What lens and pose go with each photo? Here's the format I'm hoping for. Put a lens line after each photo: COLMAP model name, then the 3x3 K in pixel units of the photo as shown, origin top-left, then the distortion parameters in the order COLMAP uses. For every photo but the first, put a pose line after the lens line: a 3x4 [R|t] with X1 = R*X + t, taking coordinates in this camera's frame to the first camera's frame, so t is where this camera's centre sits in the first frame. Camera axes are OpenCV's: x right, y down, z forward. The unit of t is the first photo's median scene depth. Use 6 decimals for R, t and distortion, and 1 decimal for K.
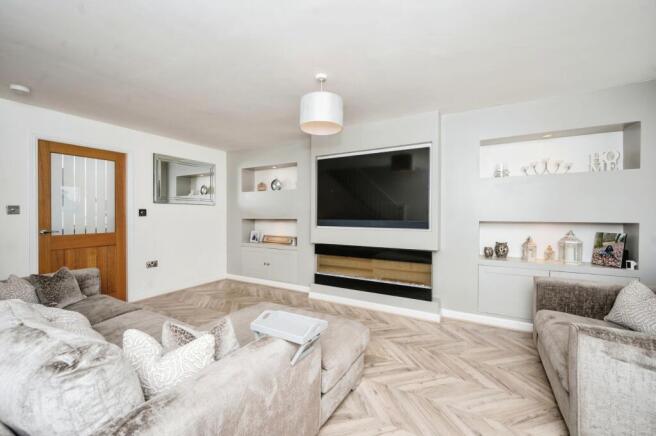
lens RADIAL K [[272.5, 0, 326.7], [0, 272.5, 212.9], [0, 0, 1]] dist [0.000010, 0.000018]
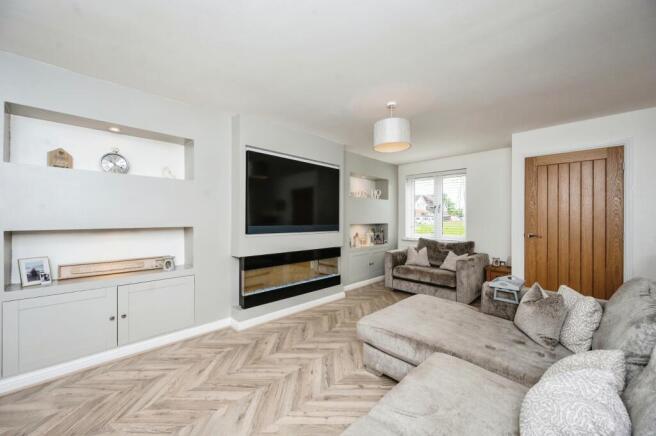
lens RADIAL K [[262.4, 0, 328.0], [0, 262.4, 218.0], [0, 0, 1]] dist [0.000391, 0.000040]
pose [[0.241420, 0.006476, 0.970399, -0.718643], [-0.004333, 0.999975, -0.005595, 0.004096], [-0.970411, -0.002854, 0.241442, 0.599379]]
